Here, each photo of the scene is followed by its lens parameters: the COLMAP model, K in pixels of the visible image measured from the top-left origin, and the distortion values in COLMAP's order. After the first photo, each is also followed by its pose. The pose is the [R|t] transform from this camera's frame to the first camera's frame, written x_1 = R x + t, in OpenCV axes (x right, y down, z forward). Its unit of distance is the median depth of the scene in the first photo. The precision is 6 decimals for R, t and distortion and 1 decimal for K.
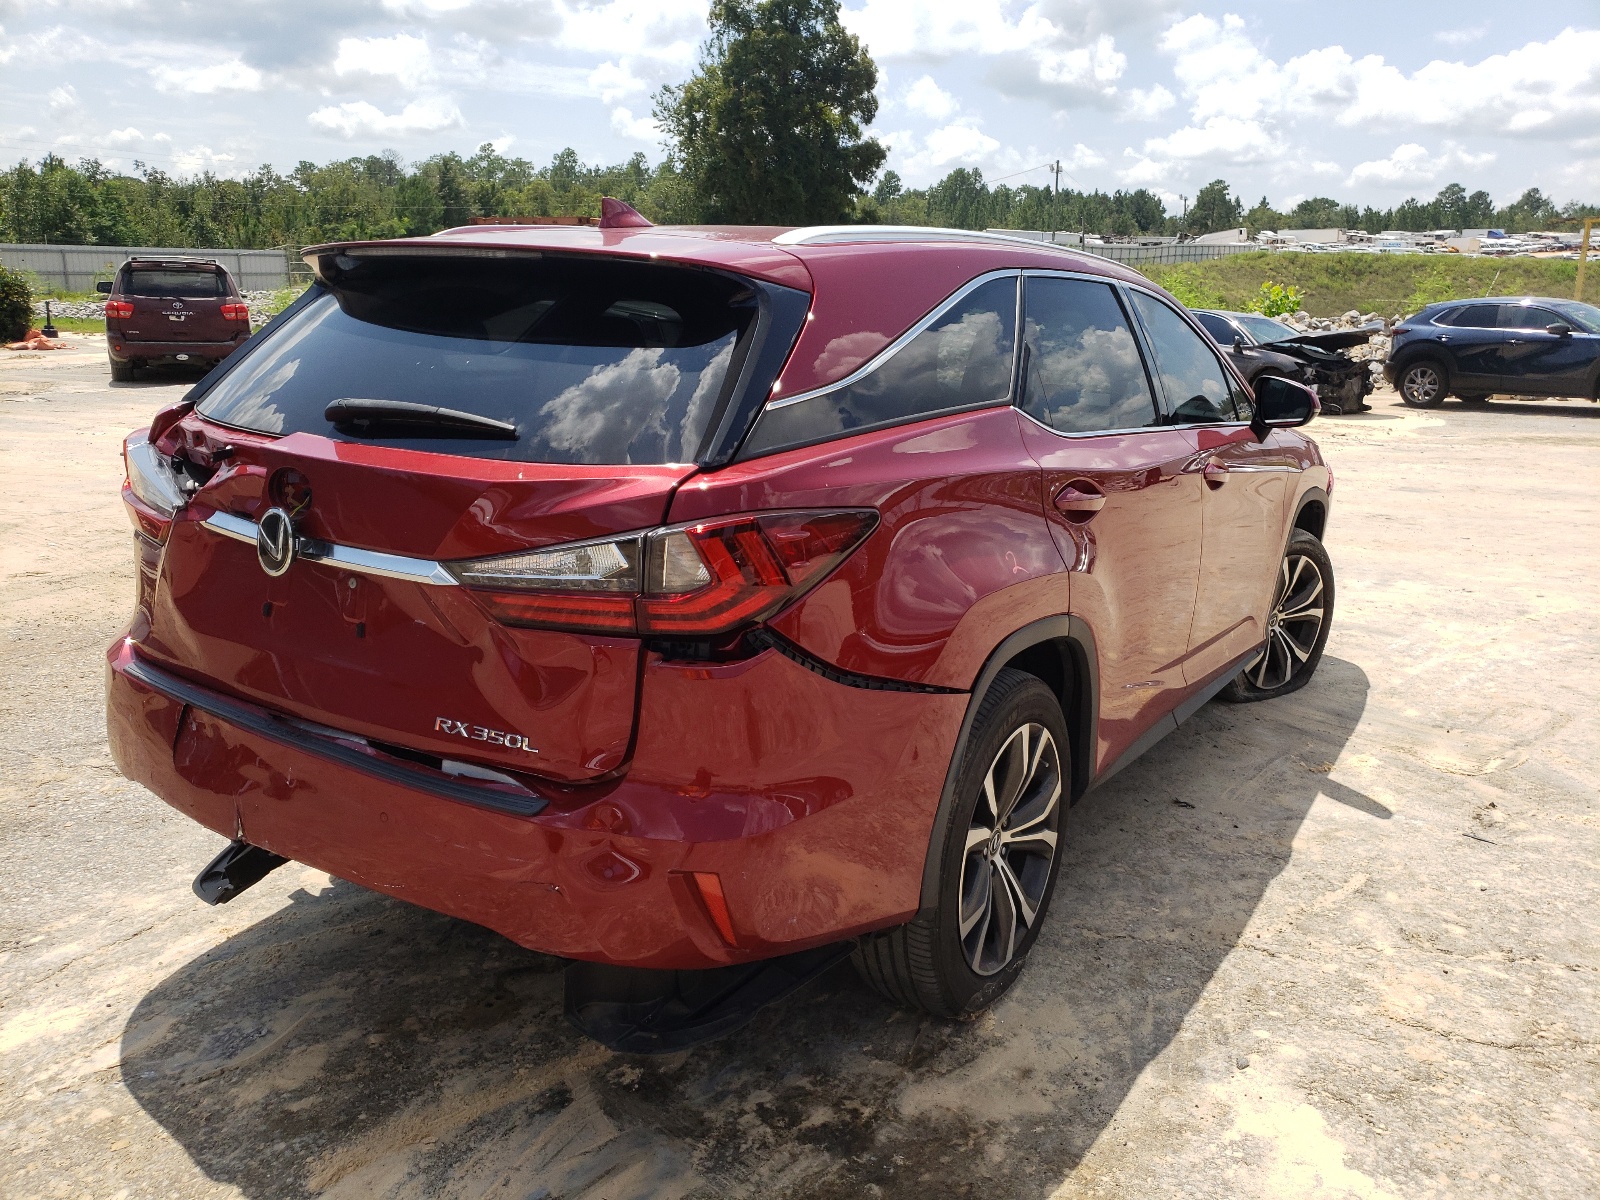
lens RADIAL K [[1233.1, 0, 802.0], [0, 1233.1, 662.0], [0, 0, 1]] dist [-0.001613, 0.036108]
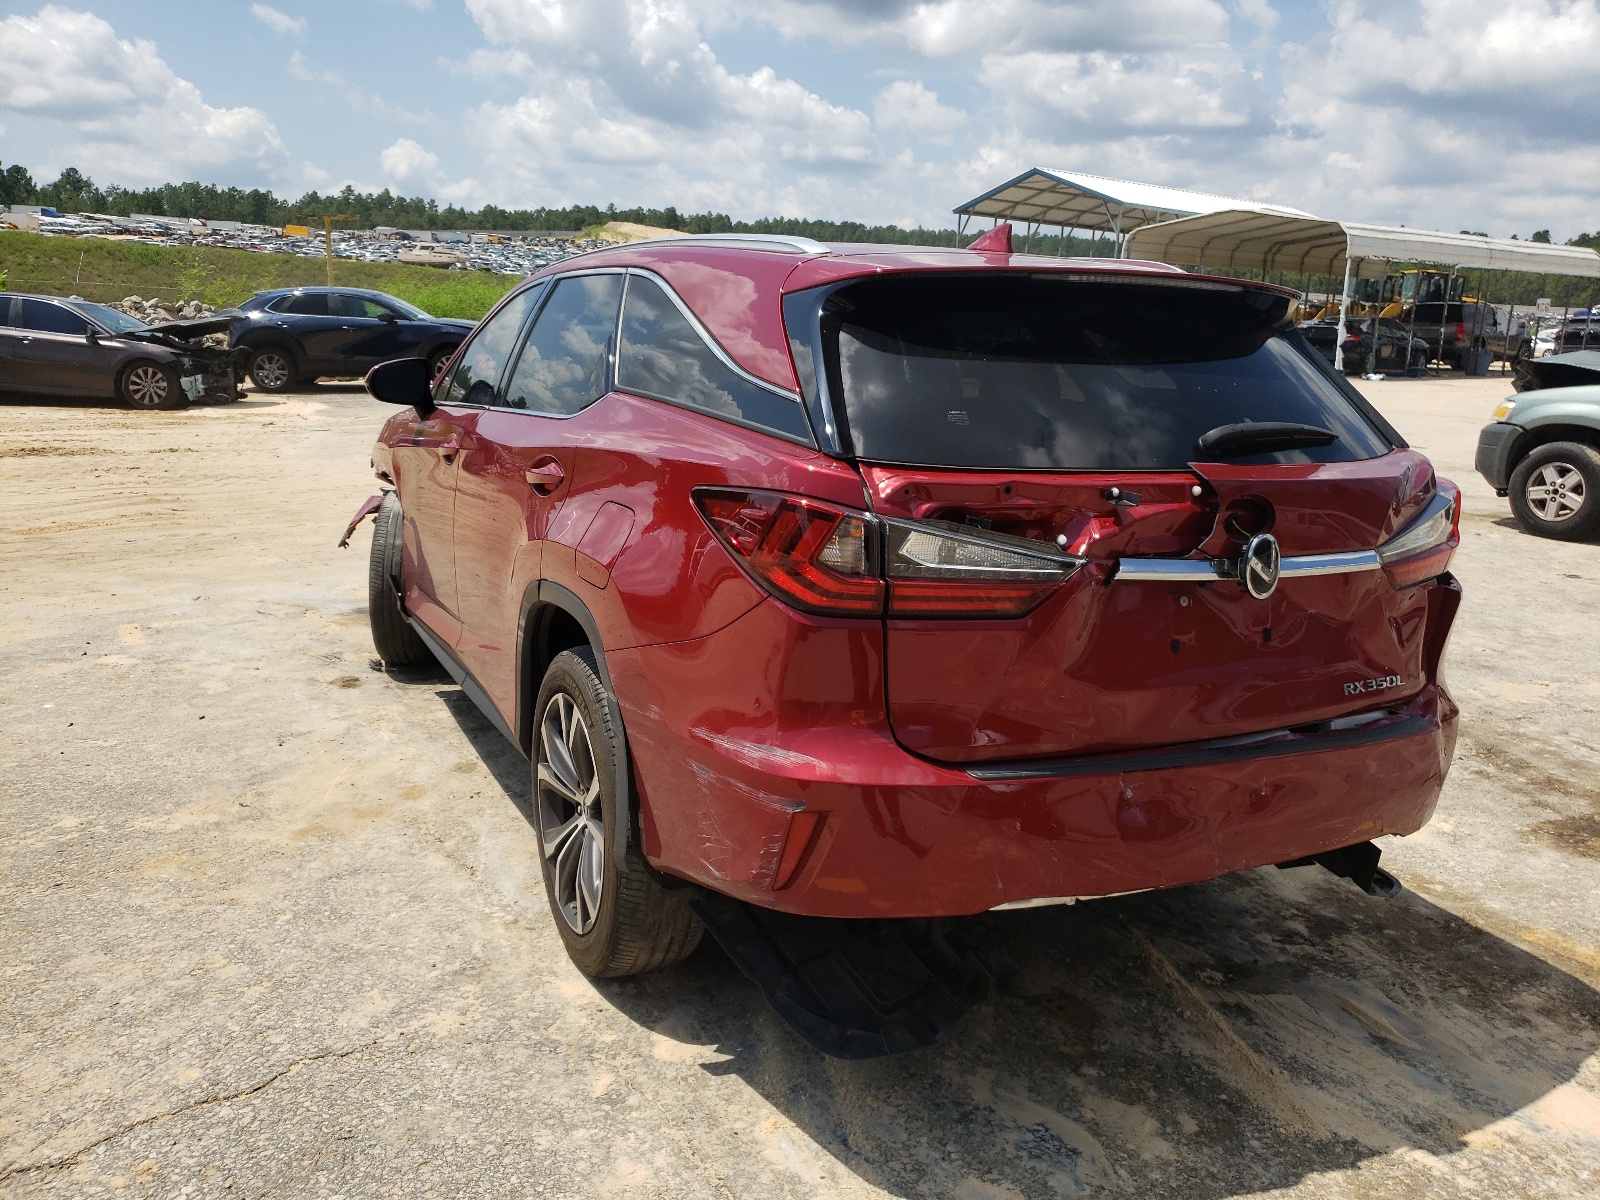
lens RADIAL K [[1251.0, 0, 800.8], [0, 1251.0, 665.7], [0, 0, 1]] dist [0.011456, 0.001715]
pose [[0.525024, -0.235509, 0.817854, -0.176861], [0.224653, 0.965219, 0.133728, -0.028607], [-0.820902, 0.113523, 0.559671, 0.085754]]
